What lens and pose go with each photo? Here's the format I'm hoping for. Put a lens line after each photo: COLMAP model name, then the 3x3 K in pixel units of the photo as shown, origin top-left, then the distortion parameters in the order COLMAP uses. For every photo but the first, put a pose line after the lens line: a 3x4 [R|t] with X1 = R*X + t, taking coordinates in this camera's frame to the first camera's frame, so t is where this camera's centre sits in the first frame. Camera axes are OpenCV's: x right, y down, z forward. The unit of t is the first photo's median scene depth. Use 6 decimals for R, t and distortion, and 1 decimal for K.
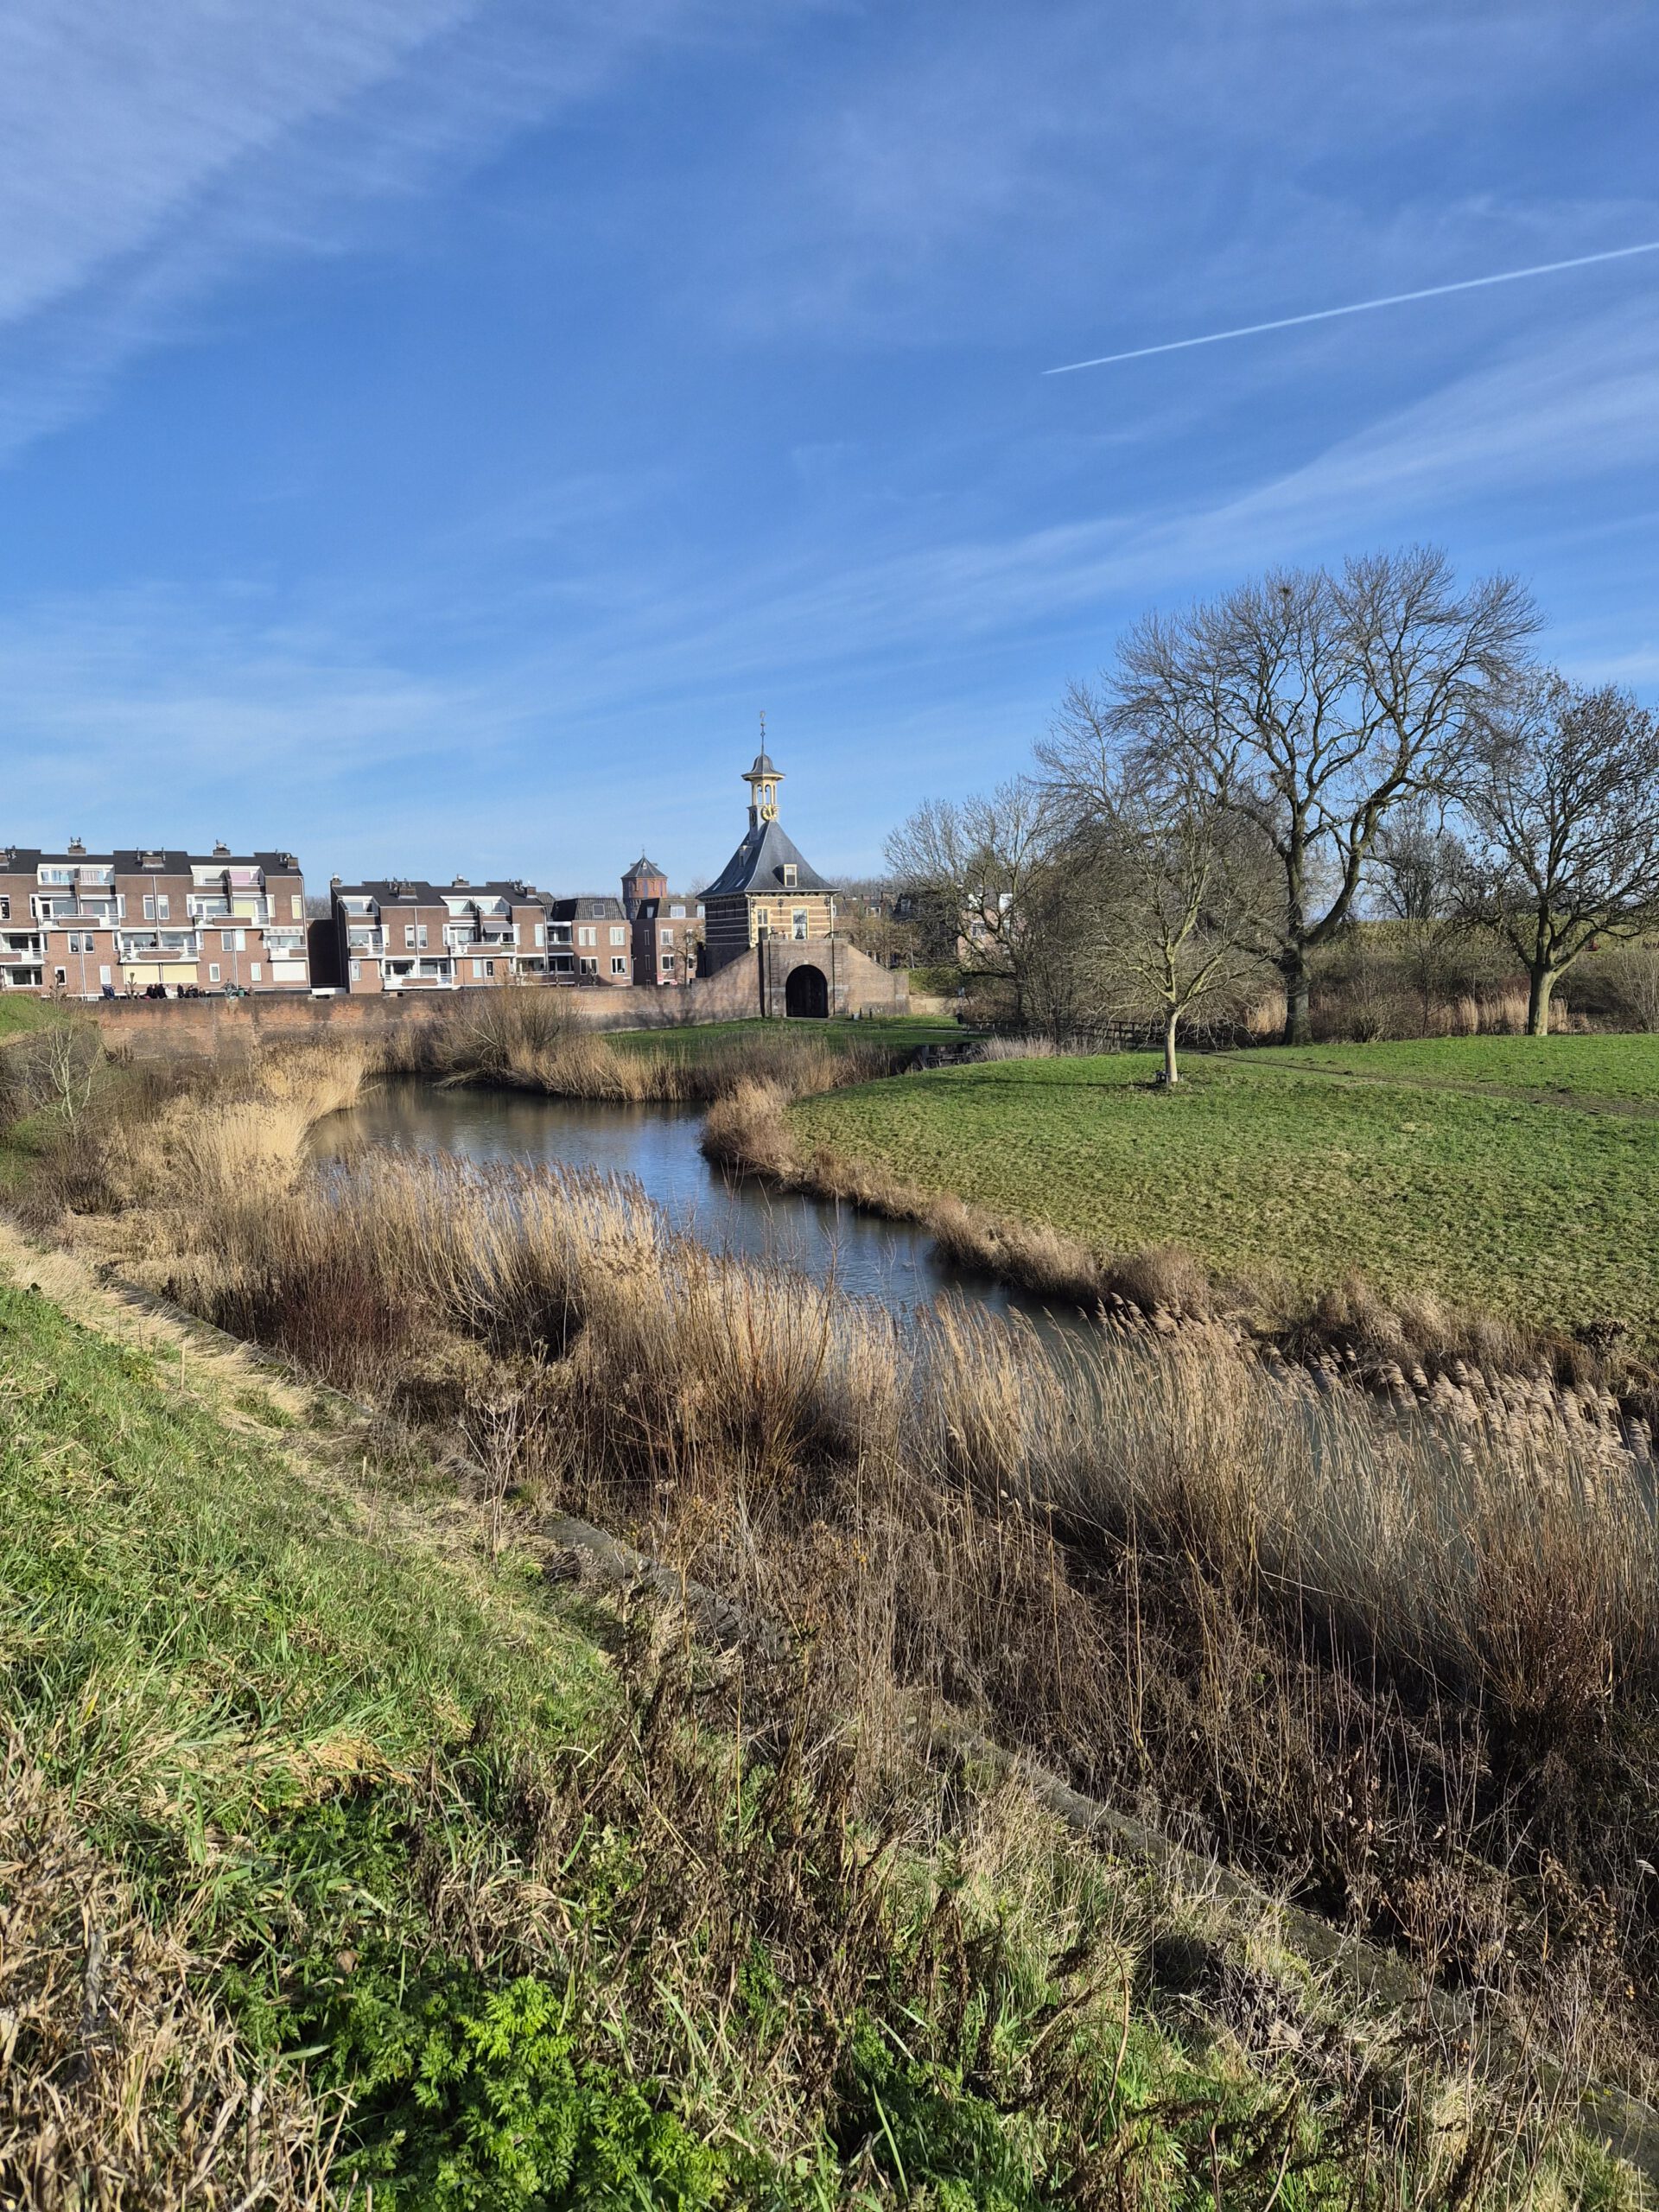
lens RADIAL K [[1452.6, 0, 823.5], [0, 1452.6, 1093.6], [0, 0, 1]] dist [0.033588, -0.000217]
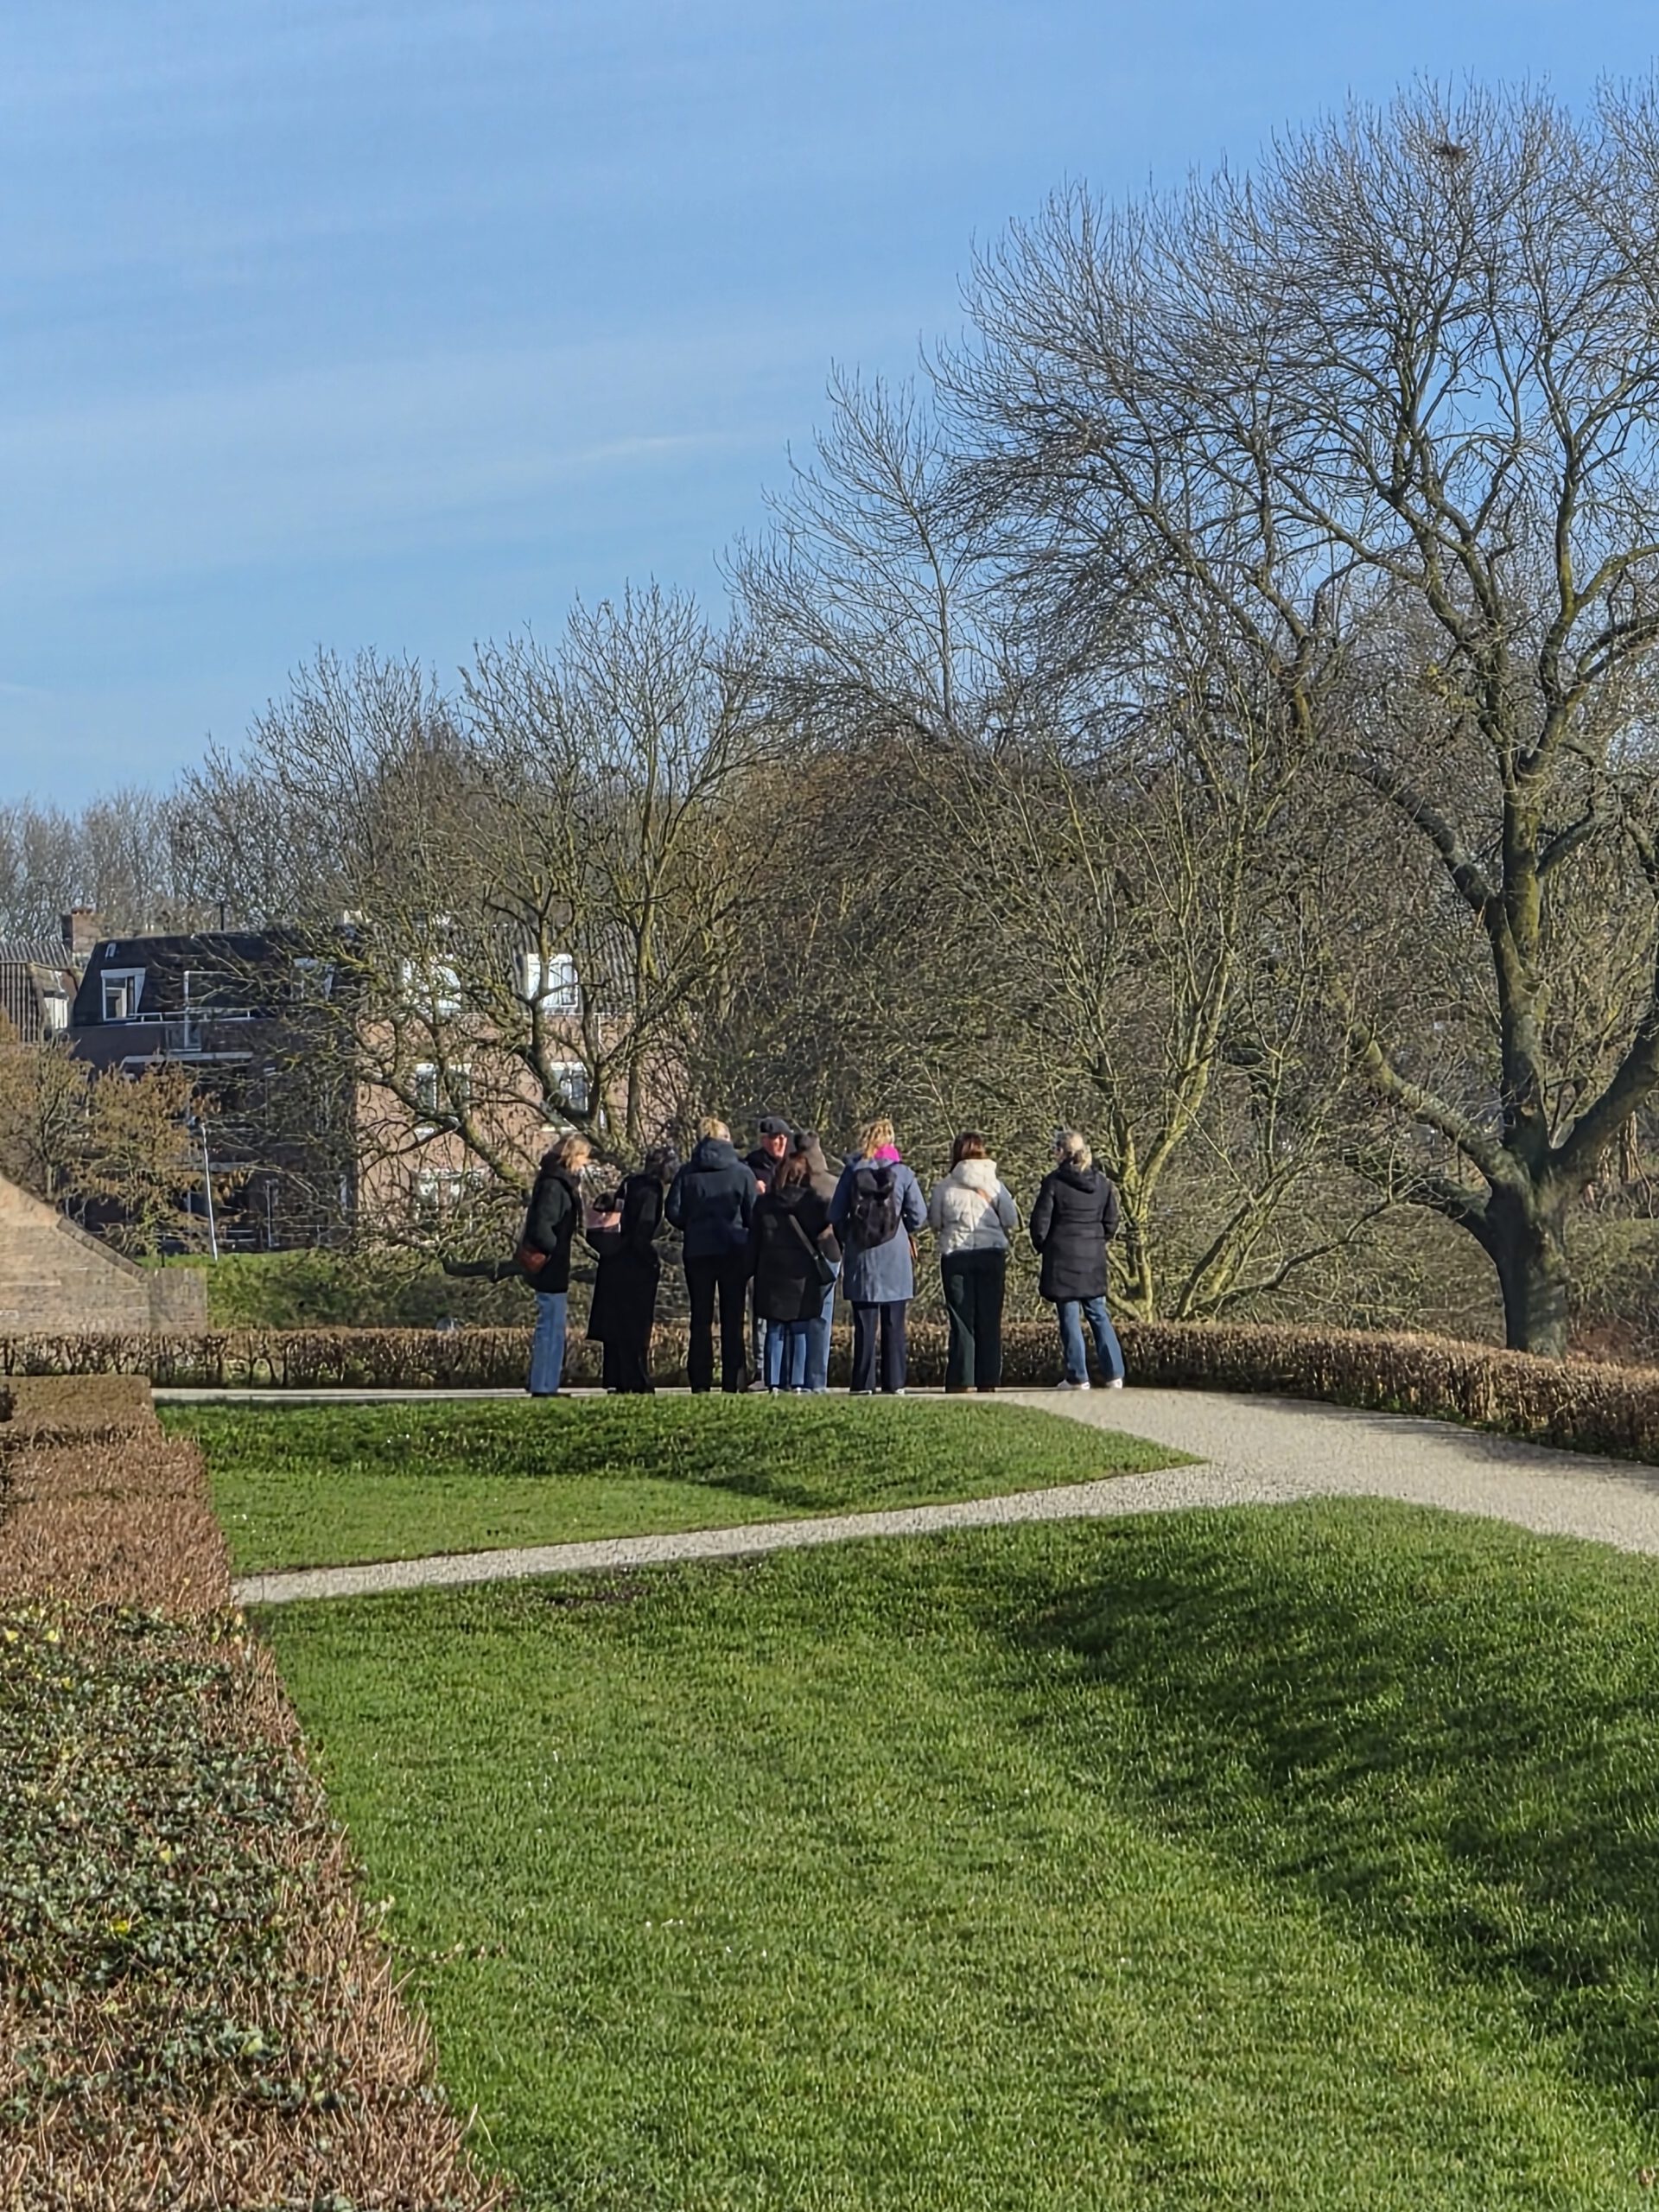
lens RADIAL K [[8341.4, 0, 827.9], [0, 8341.4, 1104.1], [0, 0, 1]] dist [0.122728, 0.000000]
pose [[0.983910, 0.005360, 0.178582, -0.166723], [0.013806, 0.994280, -0.105911, 0.079925], [-0.178128, 0.106672, 0.978208, -0.818037]]
